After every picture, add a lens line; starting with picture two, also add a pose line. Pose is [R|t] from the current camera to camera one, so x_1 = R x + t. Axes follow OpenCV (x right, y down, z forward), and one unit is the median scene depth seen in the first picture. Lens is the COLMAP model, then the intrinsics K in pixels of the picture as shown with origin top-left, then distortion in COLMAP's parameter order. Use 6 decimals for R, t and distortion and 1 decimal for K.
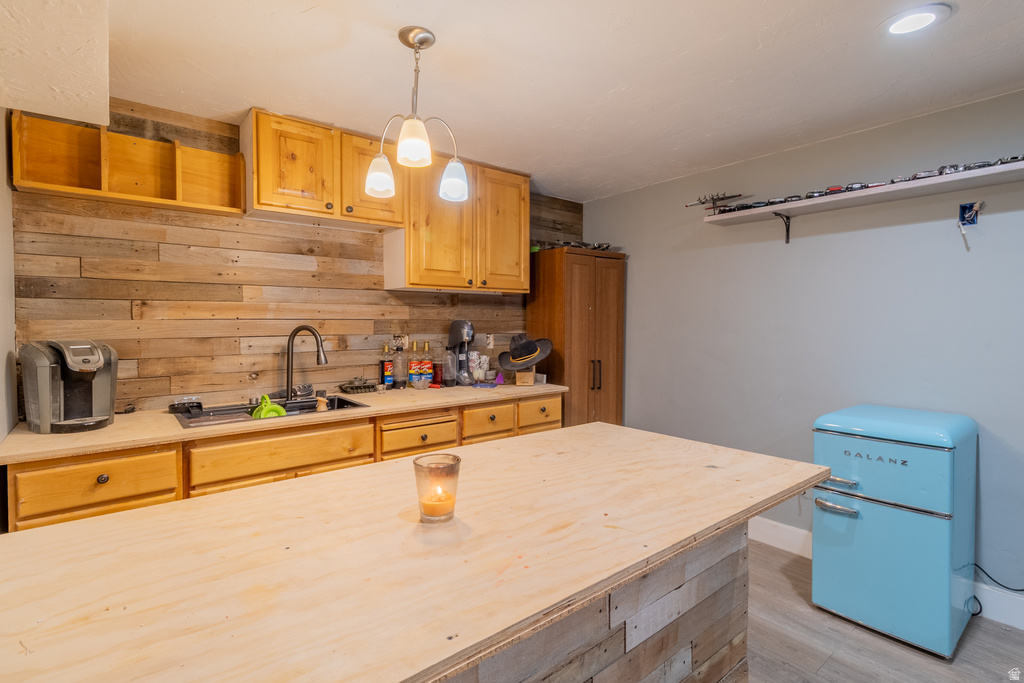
lens RADIAL K [[494.5, 0, 514.4], [0, 494.5, 323.7], [0, 0, 1]] dist [0.004920, 0.000389]
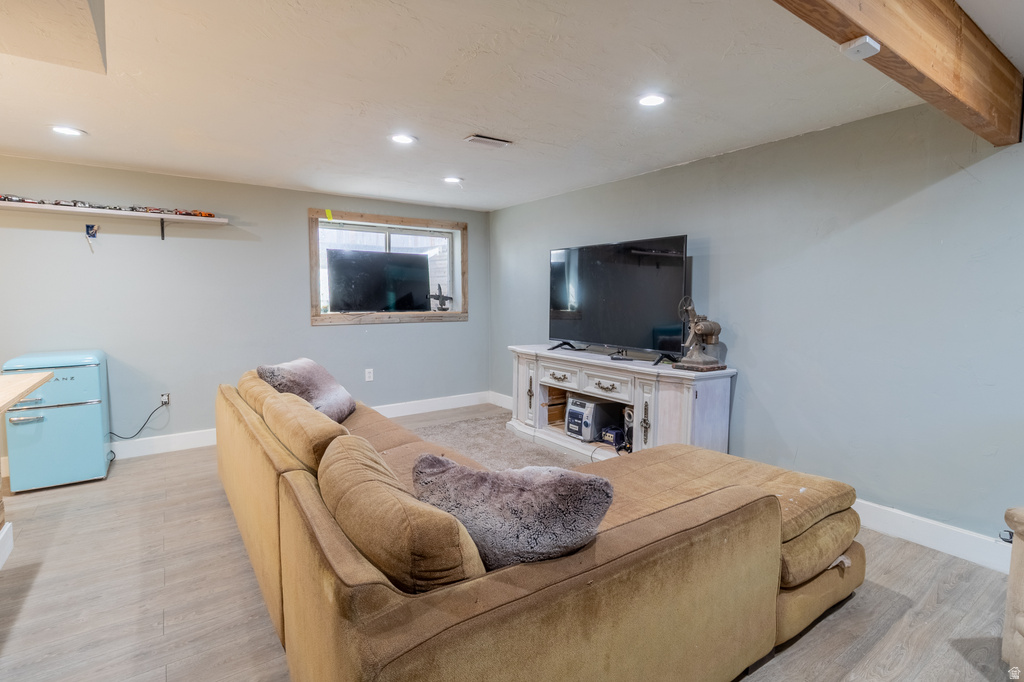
lens RADIAL K [[494.5, 0, 511.4], [0, 494.5, 338.9], [0, 0, 1]] dist [0.004920, 0.000389]
pose [[0.077454, -0.087432, 0.993155, -0.696842], [0.004336, 0.996167, 0.087359, 0.003761], [-0.996986, -0.002460, 0.077536, -0.567453]]
